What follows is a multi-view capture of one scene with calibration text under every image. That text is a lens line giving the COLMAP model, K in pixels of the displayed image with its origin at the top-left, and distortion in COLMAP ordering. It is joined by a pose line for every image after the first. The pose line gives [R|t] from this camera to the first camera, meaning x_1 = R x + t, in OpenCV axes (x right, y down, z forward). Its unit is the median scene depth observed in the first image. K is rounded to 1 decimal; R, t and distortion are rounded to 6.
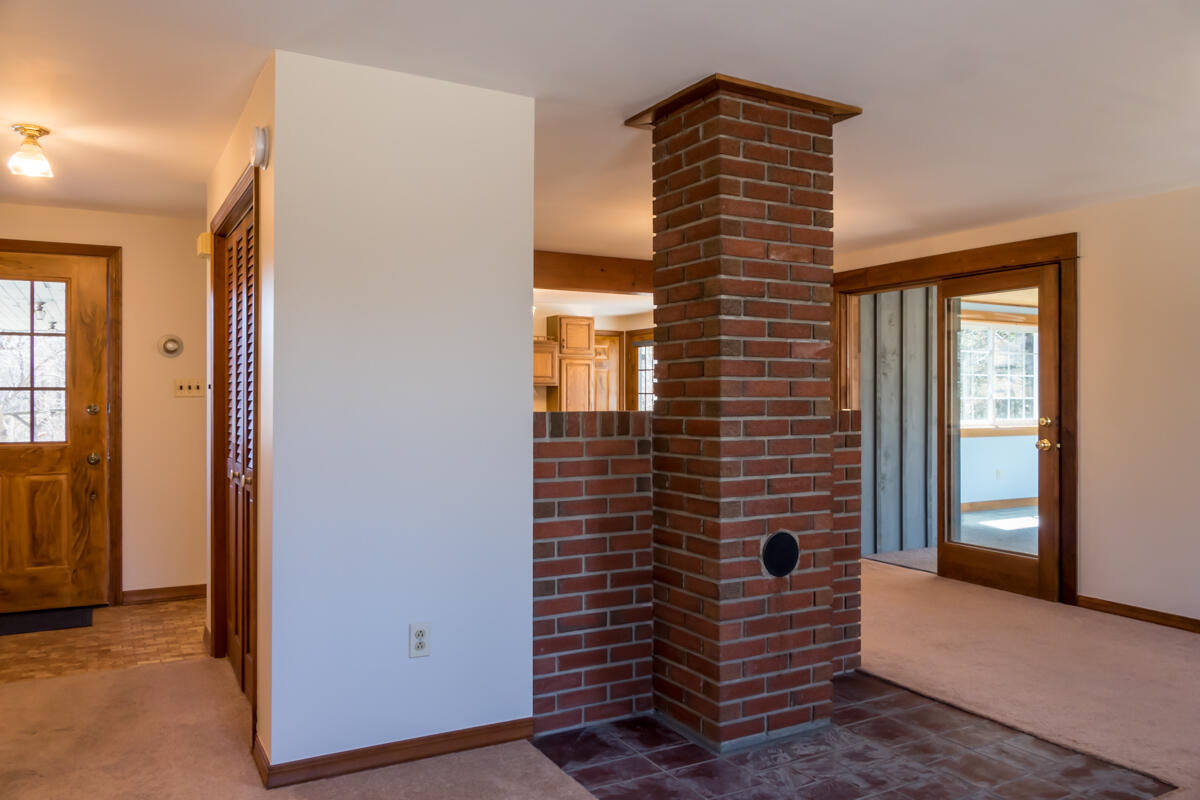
lens RADIAL K [[883.5, 0, 600.0], [0, 883.5, 400.0], [0, 0, 1]] dist [0.003367, 0.001374]
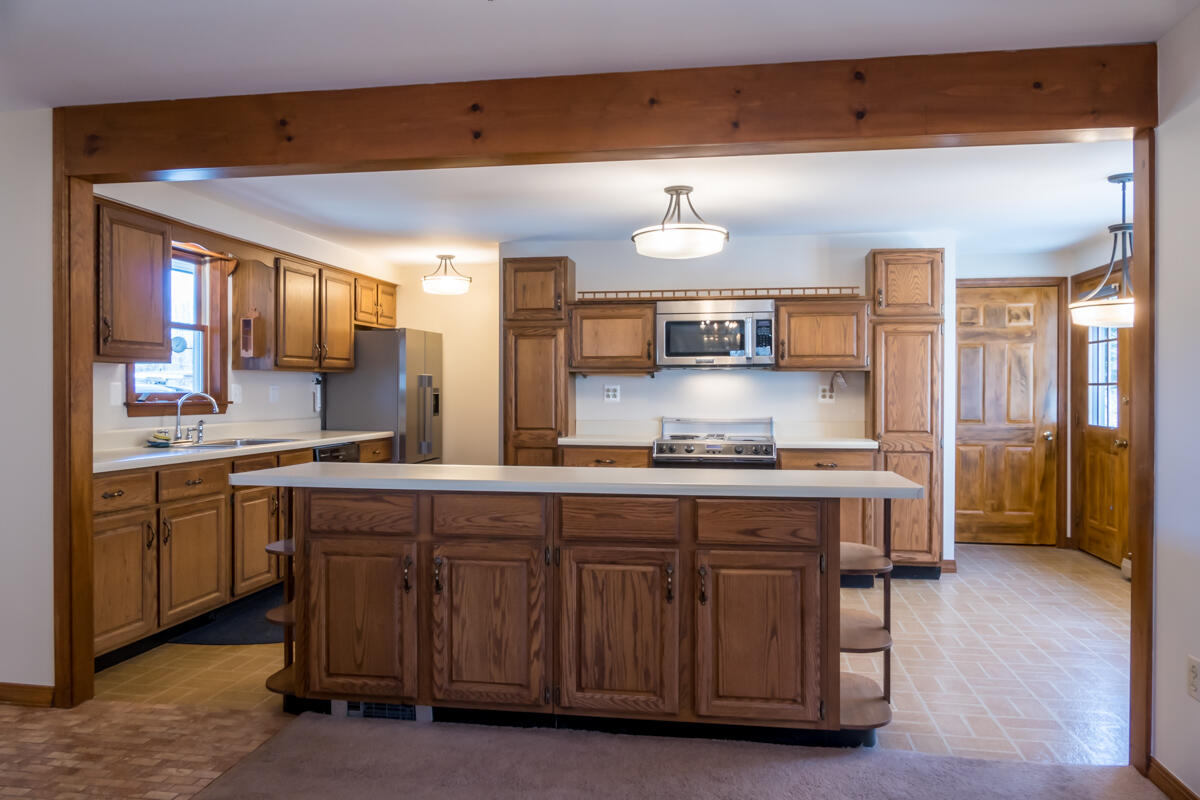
lens RADIAL K [[883.5, 0, 600.0], [0, 883.5, 400.0], [0, 0, 1]] dist [0.003367, 0.001374]
pose [[0.777805, 0.005812, -0.628479, 0.165630], [-0.005218, 0.999982, 0.002790, 0.002795], [0.628484, 0.001109, 0.777822, 0.391374]]
